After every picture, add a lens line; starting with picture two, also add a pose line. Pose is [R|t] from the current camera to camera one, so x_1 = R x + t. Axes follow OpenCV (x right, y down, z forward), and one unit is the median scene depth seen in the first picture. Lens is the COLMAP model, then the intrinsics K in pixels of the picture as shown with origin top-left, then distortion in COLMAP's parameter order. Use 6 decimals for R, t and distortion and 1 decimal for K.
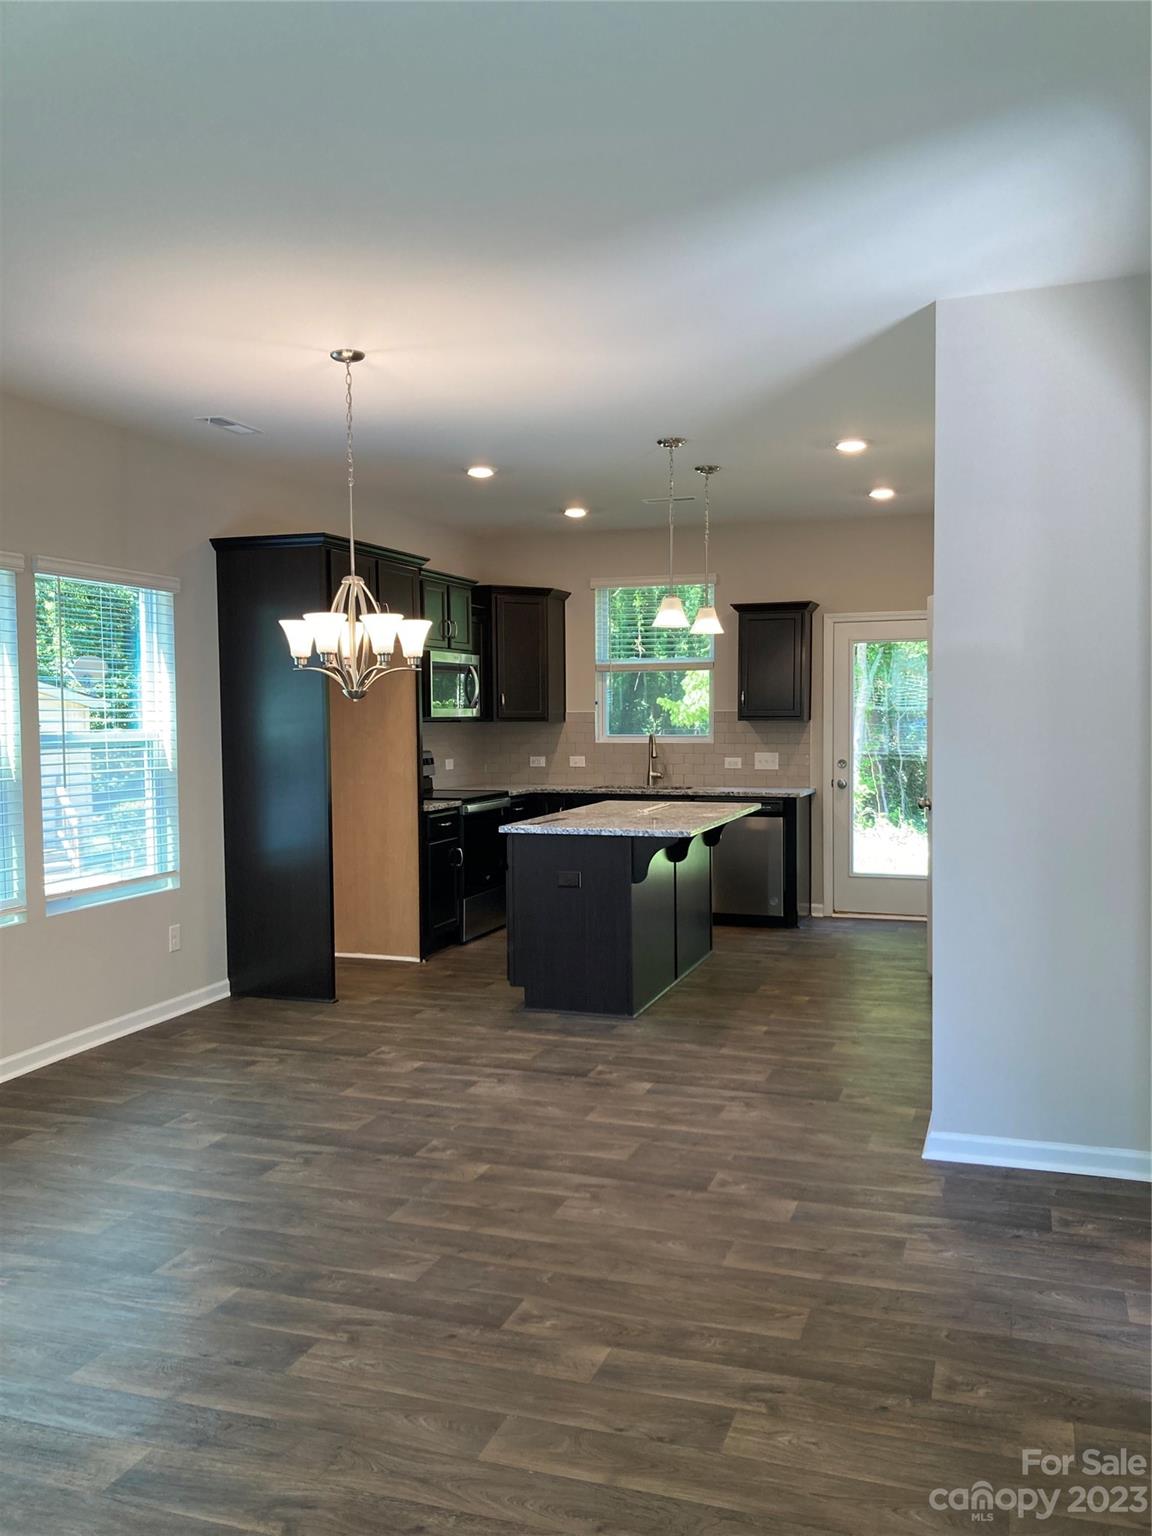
lens RADIAL K [[1254.5, 0, 576.0], [0, 1254.5, 768.0], [0, 0, 1]] dist [0.132463, -0.320436]
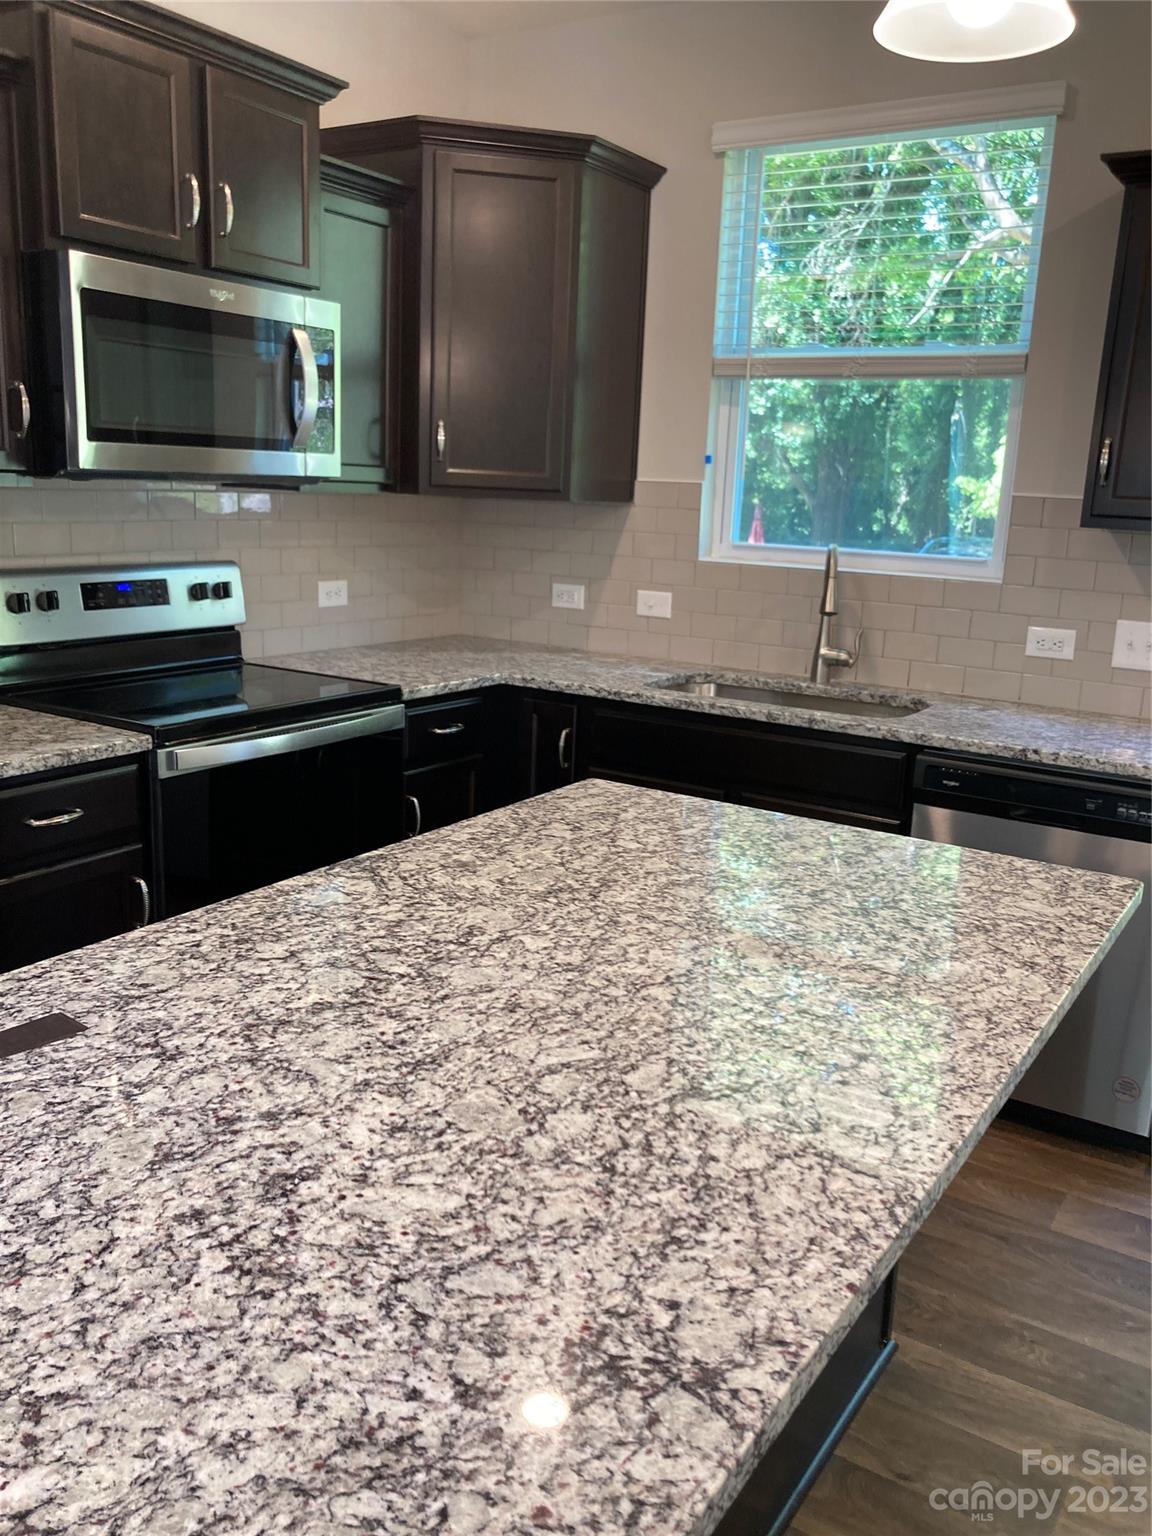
lens RADIAL K [[1275.2, 0, 581.7], [0, 1275.2, 728.1], [0, 0, 1]] dist [0.115401, -0.171189]
pose [[0.971324, 0.091362, -0.219505, 0.077483], [-0.059228, 0.987098, 0.148759, -0.027191], [0.230264, -0.131492, 0.964203, 0.607923]]
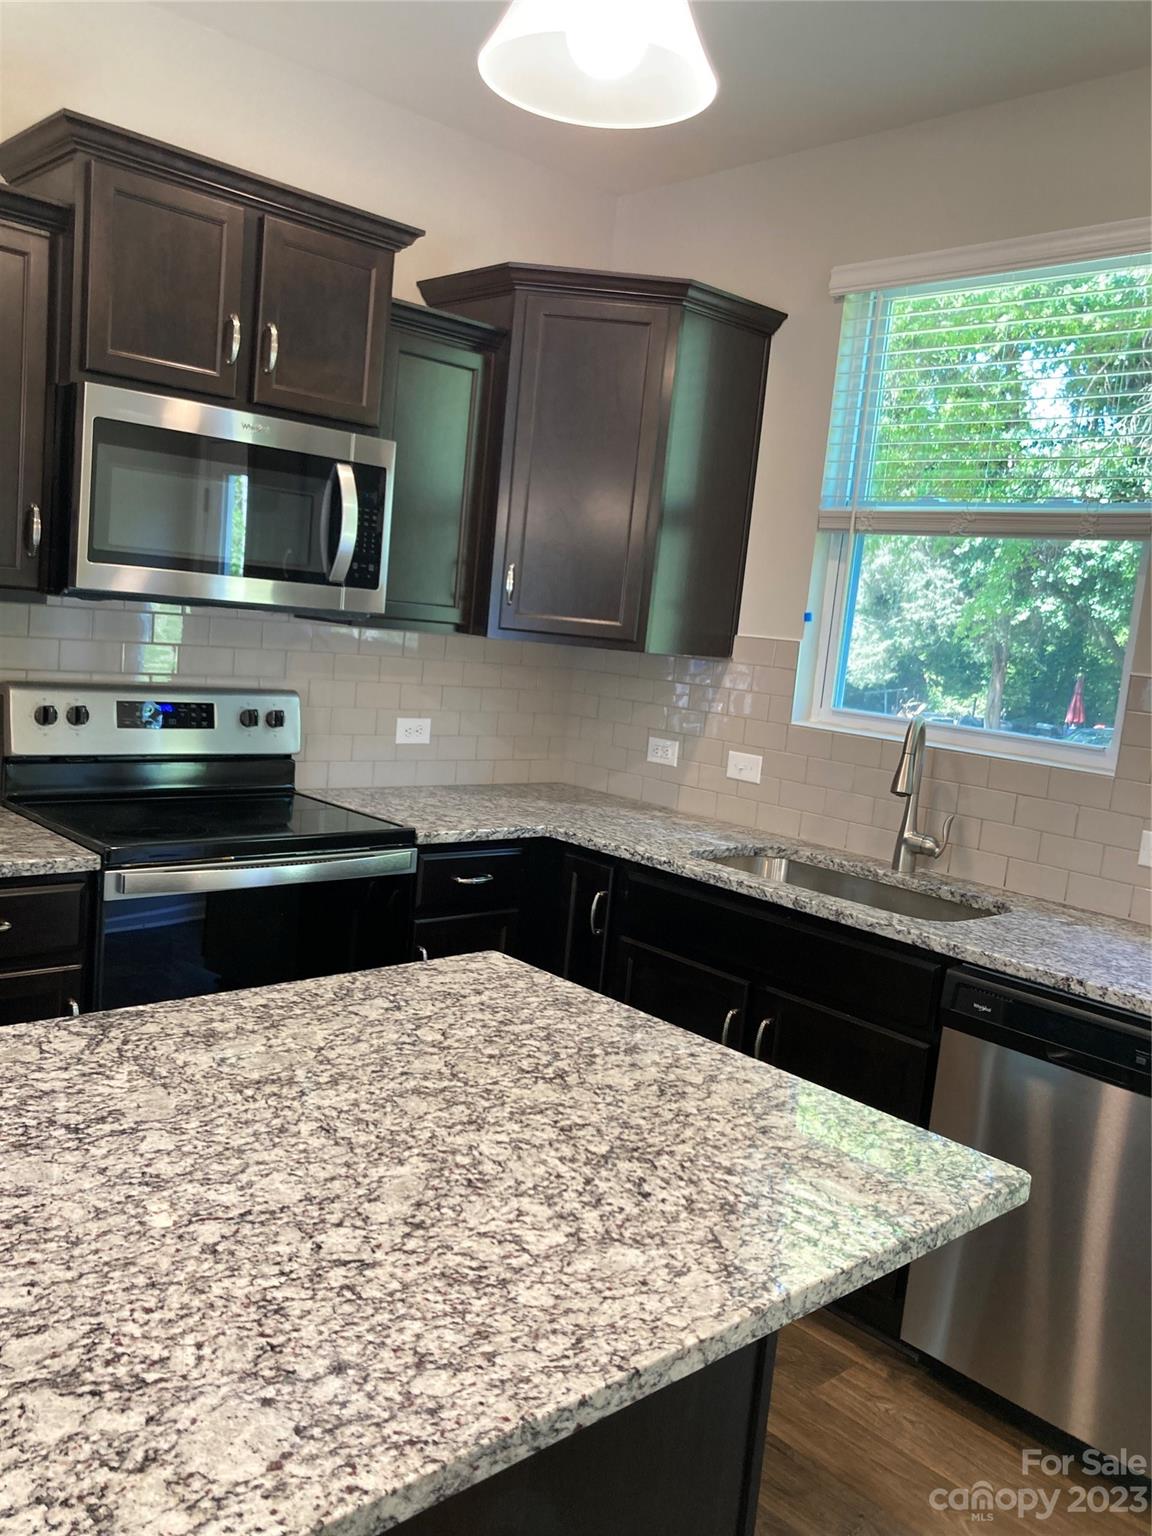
lens RADIAL K [[1254.5, 0, 576.0], [0, 1254.5, 768.0], [0, 0, 1]] dist [0.132463, -0.320436]
pose [[0.872932, 0.149606, -0.464336, 0.140584], [-0.122417, 0.988537, 0.088362, -0.034026], [0.472233, -0.020292, 0.881240, 0.664743]]
